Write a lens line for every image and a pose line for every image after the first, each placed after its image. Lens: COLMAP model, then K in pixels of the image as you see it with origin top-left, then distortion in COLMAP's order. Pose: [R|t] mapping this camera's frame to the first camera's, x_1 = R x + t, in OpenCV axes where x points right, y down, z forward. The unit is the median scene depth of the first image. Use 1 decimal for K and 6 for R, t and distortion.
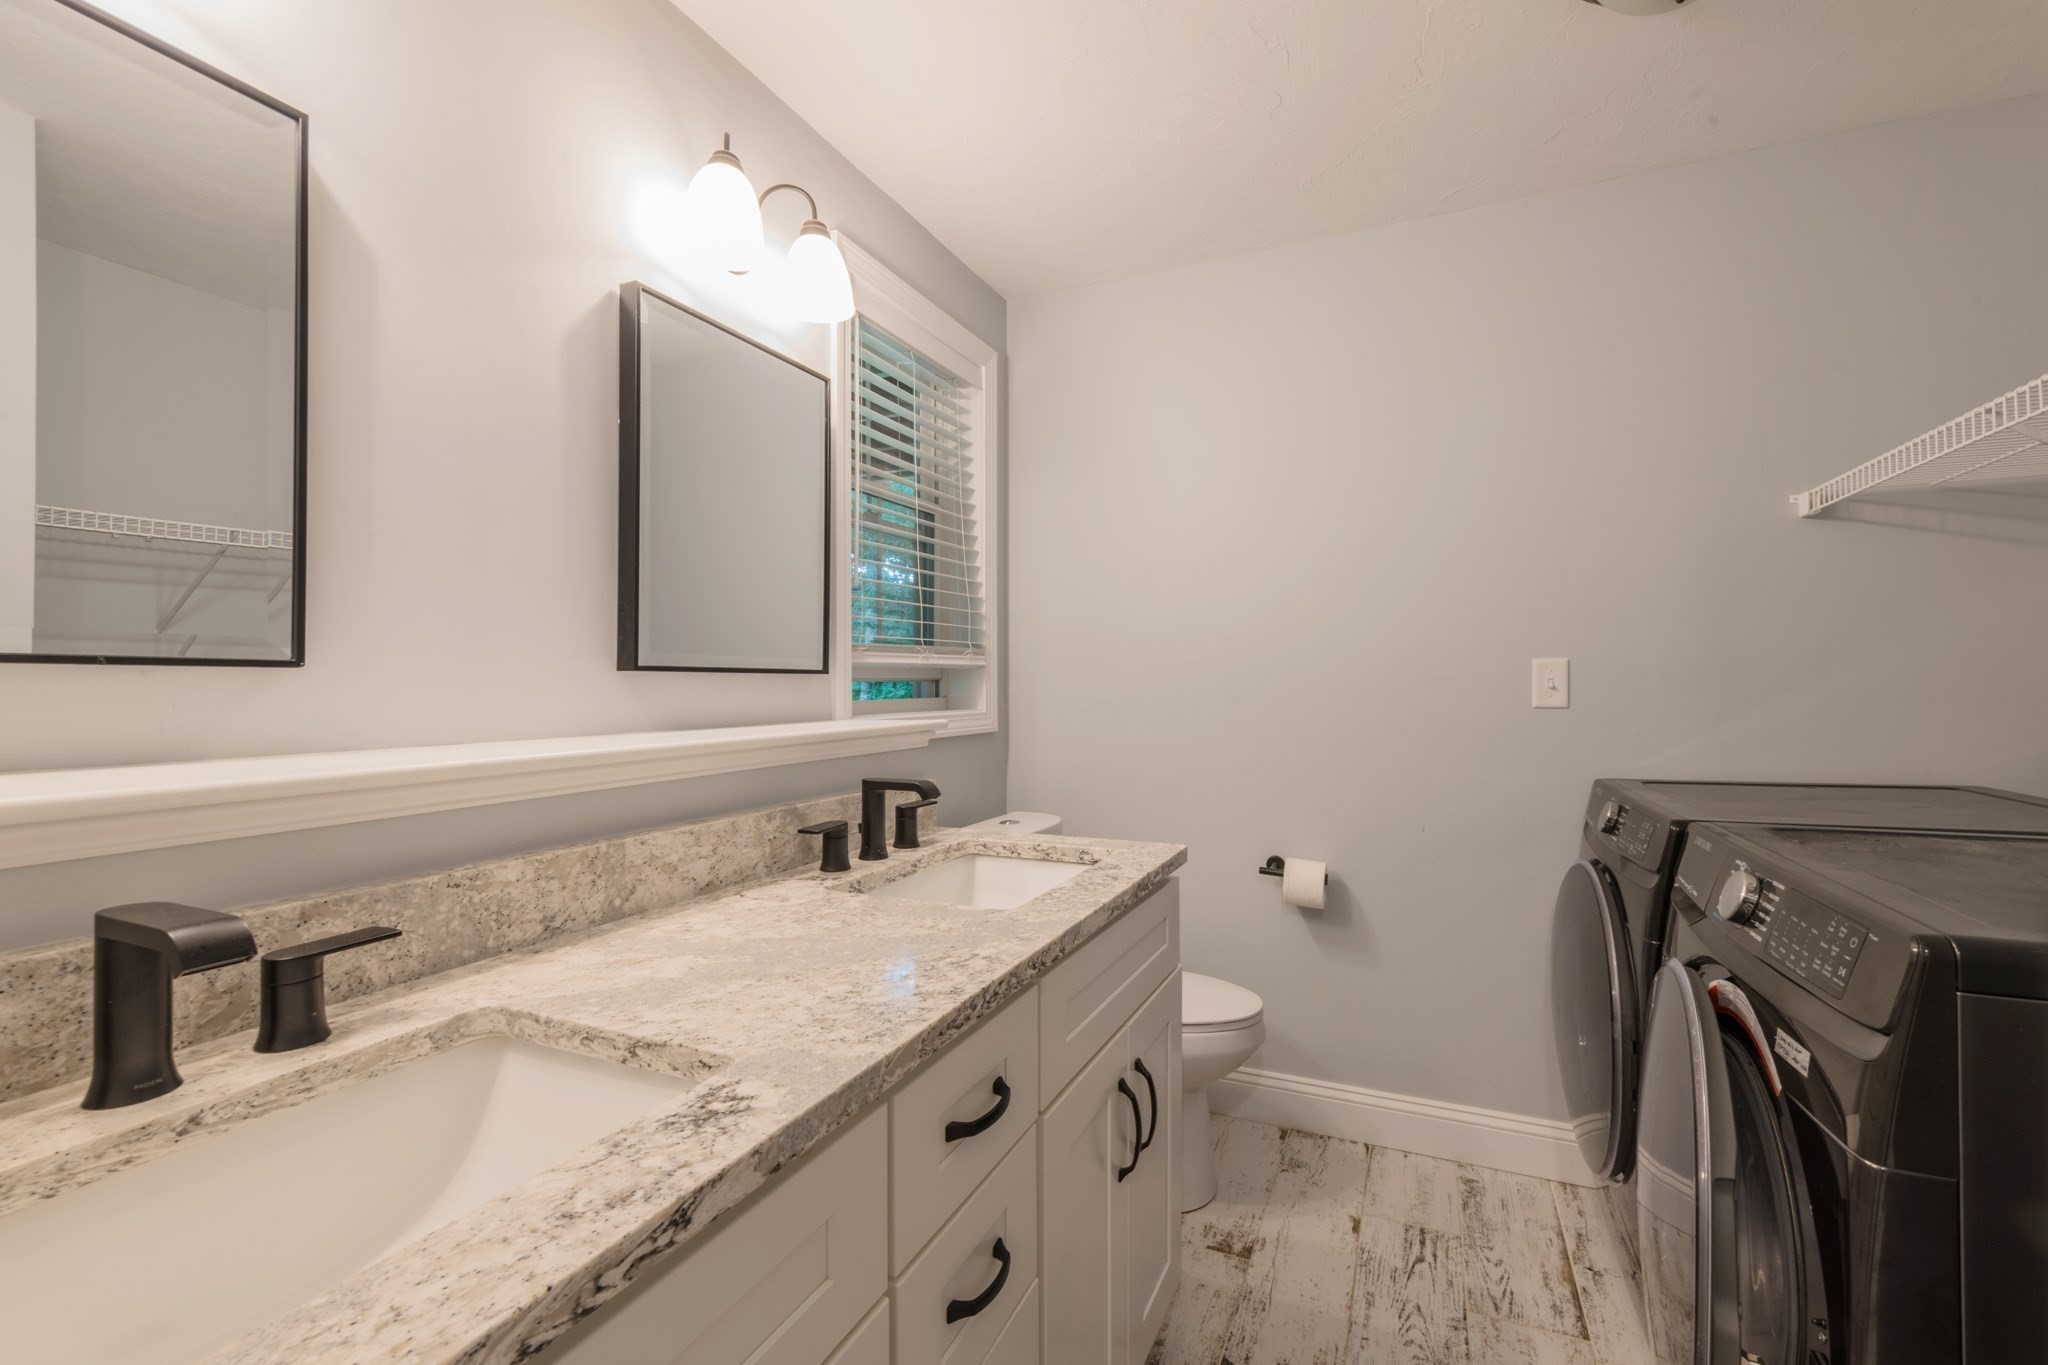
lens RADIAL K [[858.2, 0, 985.0], [0, 858.2, 682.0], [0, 0, 1]] dist [0.012681, -0.000401]
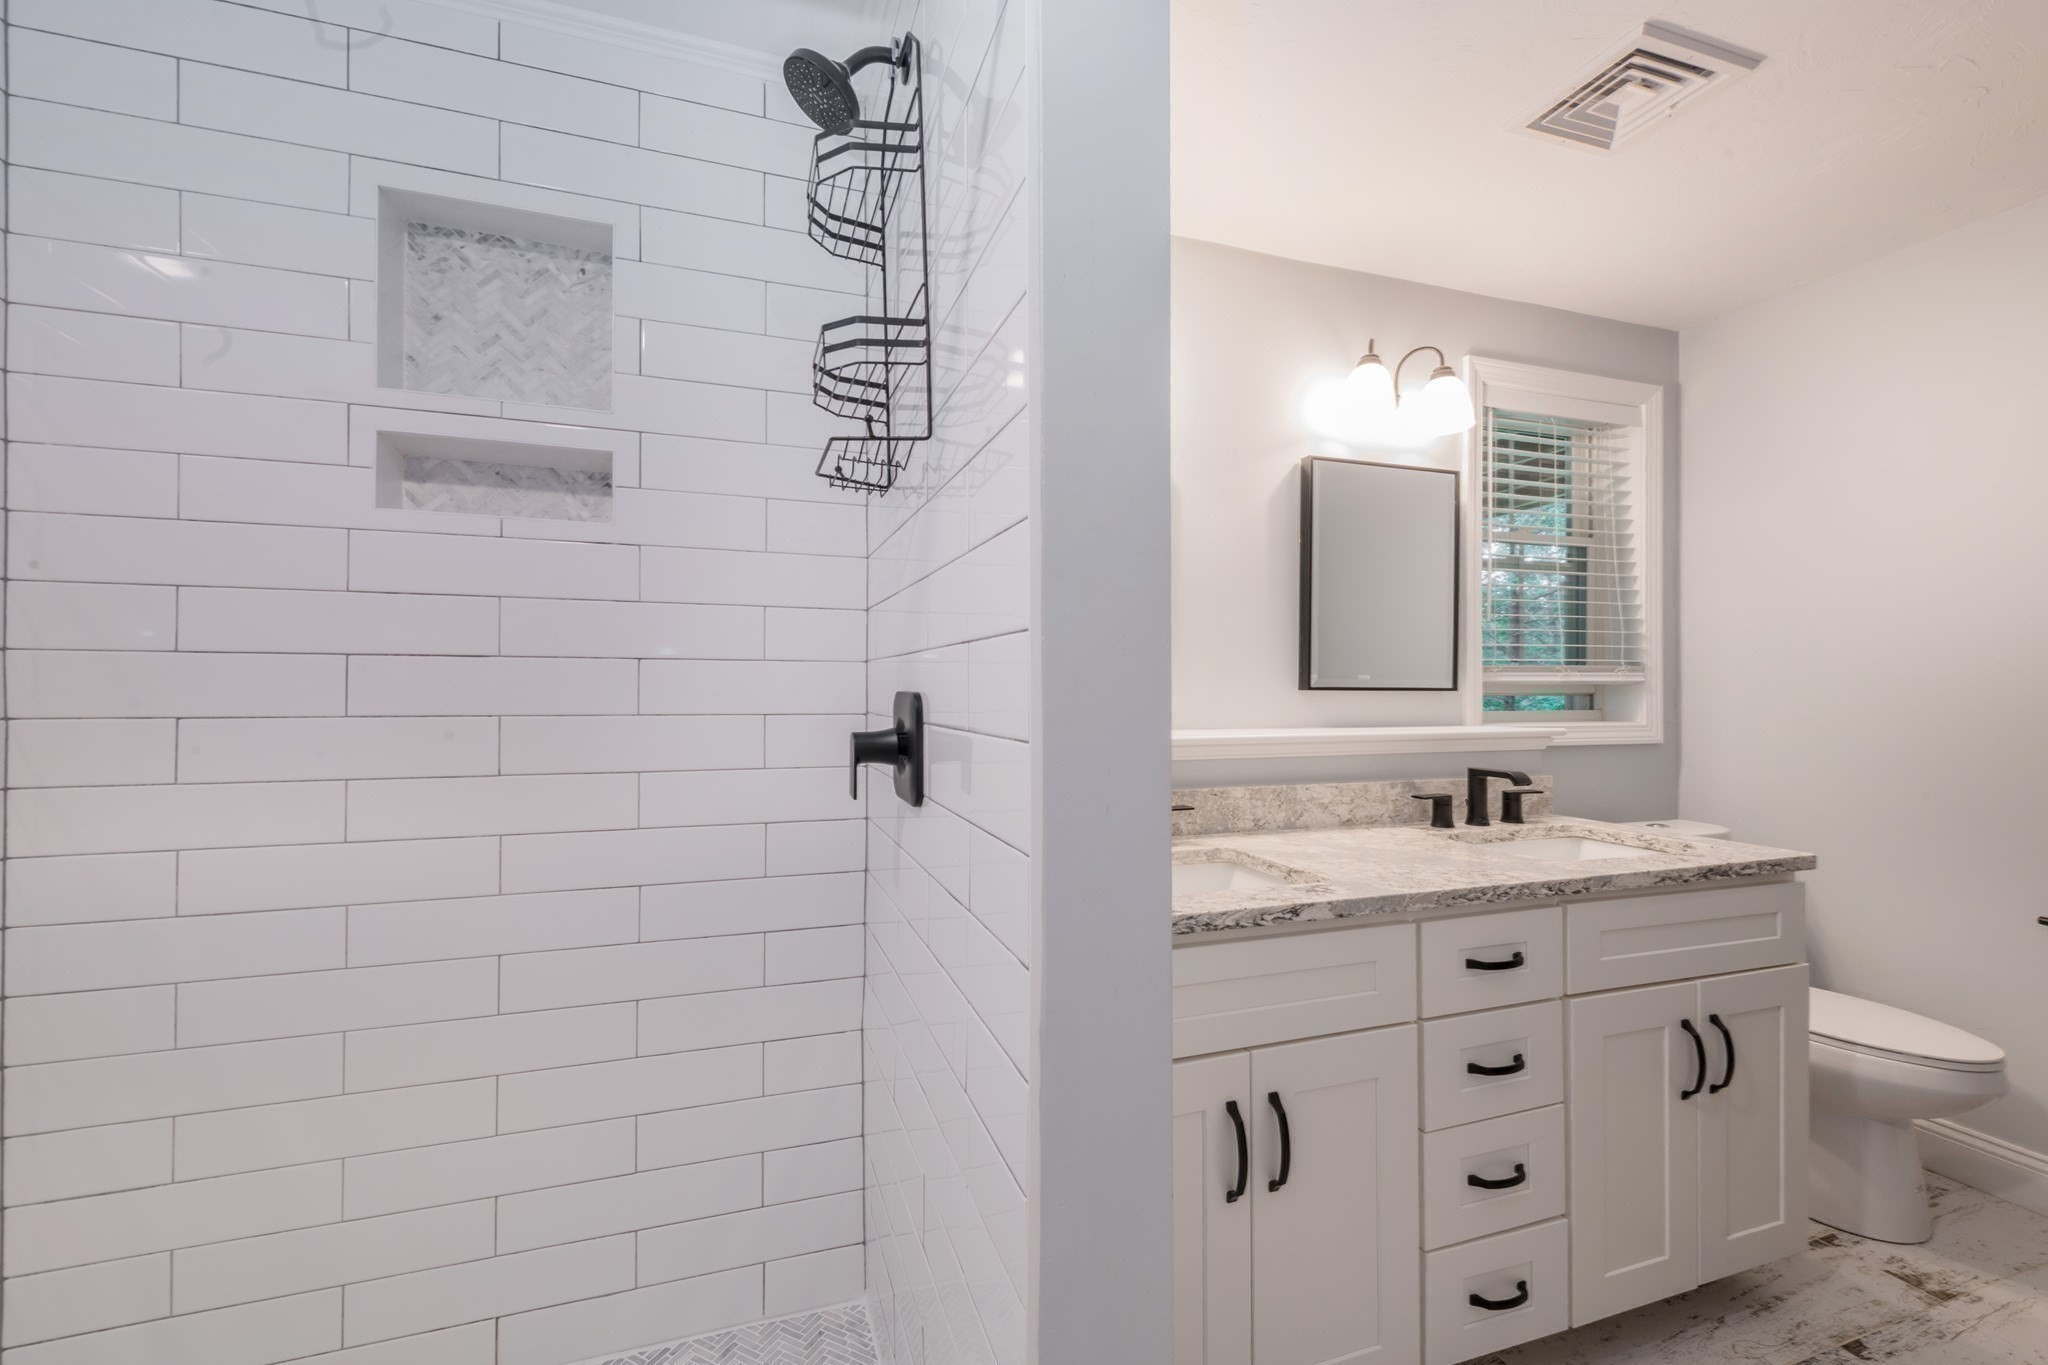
lens RADIAL K [[858.2, 0, 985.0], [0, 858.2, 682.0], [0, 0, 1]] dist [0.012681, -0.000401]
pose [[0.694193, 0.000576, -0.719788, 0.349507], [-0.002963, 0.999993, -0.002058, -0.023262], [0.719782, 0.003561, 0.694191, -0.593775]]
